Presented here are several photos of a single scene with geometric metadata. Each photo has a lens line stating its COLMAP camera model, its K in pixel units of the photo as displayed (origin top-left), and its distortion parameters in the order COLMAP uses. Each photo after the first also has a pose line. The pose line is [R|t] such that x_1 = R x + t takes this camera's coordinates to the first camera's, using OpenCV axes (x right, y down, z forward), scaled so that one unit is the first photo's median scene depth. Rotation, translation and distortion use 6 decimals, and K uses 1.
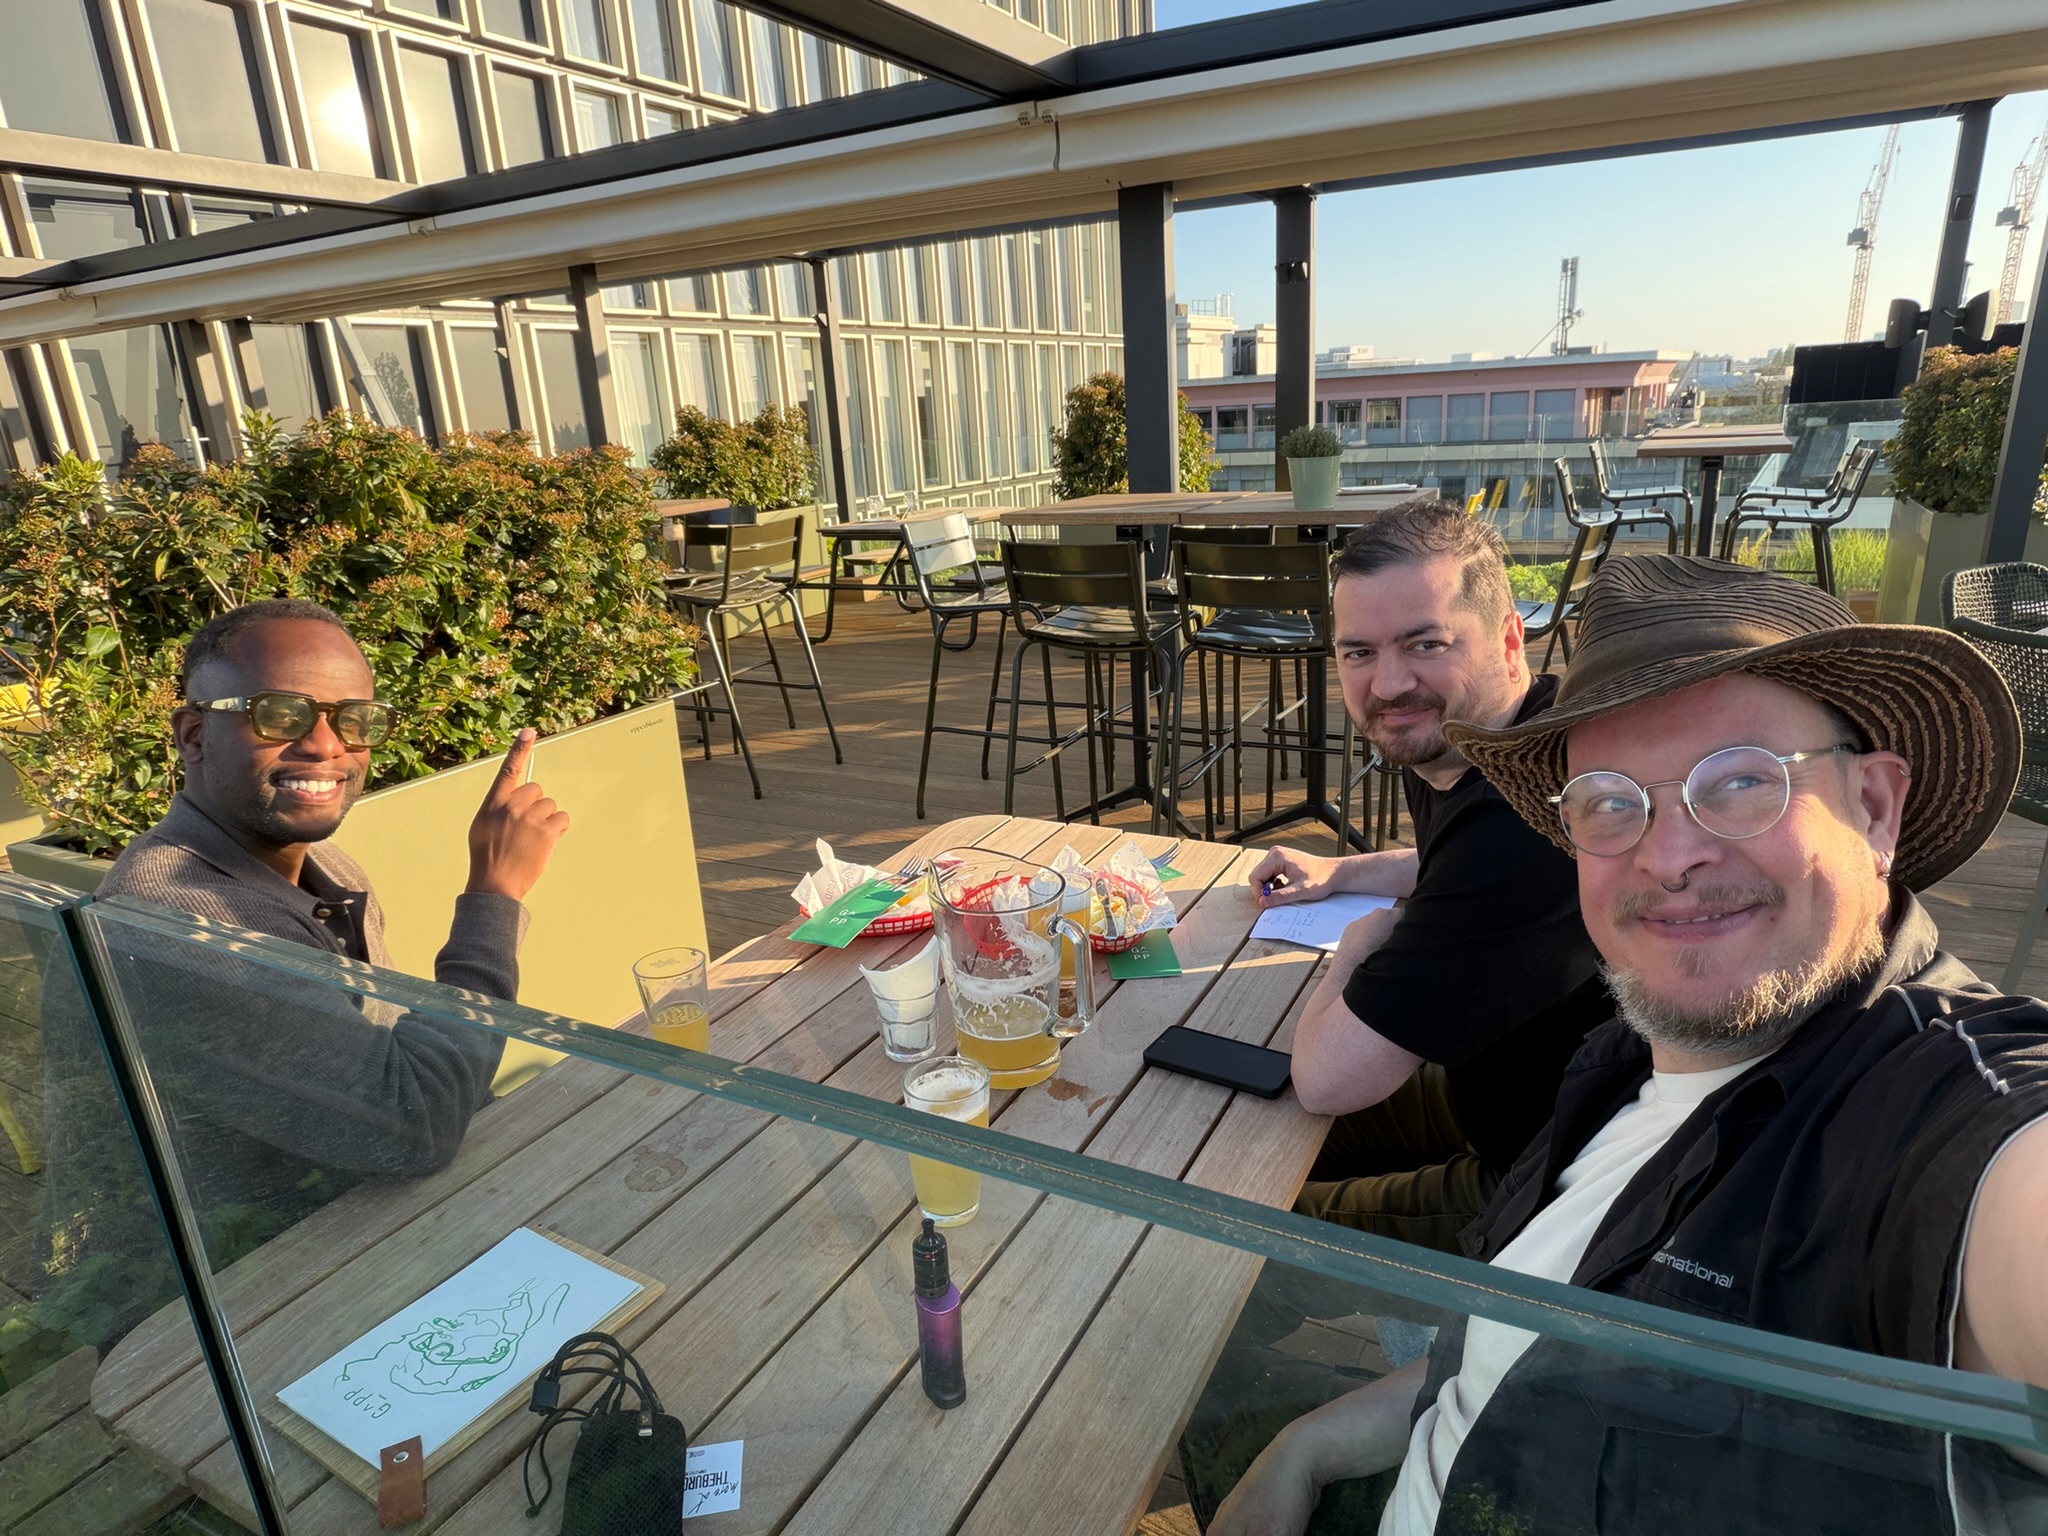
lens RADIAL K [[1195.9, 0, 1038.1], [0, 1195.9, 775.0], [0, 0, 1]] dist [-0.035369, 0.005668]
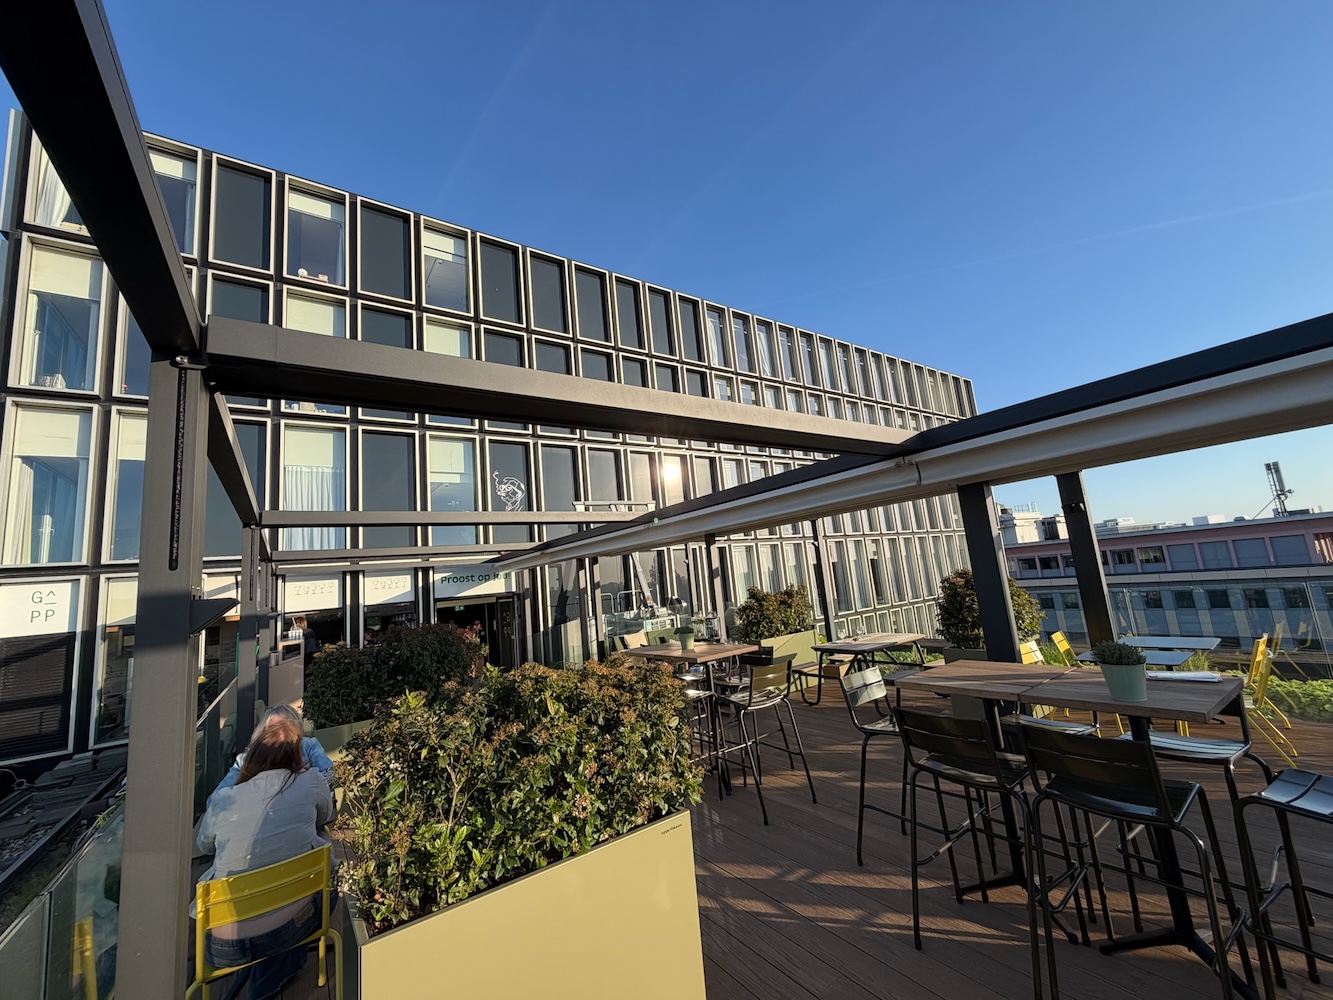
lens RADIAL K [[522.9, 0, 664.3], [0, 522.9, 503.9], [0, 0, 1]] dist [-0.003136, 0.000160]
pose [[0.887072, -0.102981, -0.449997, 0.020778], [-0.088443, 0.918829, -0.384619, -0.071114], [0.453079, 0.380984, 0.805960, 0.077866]]
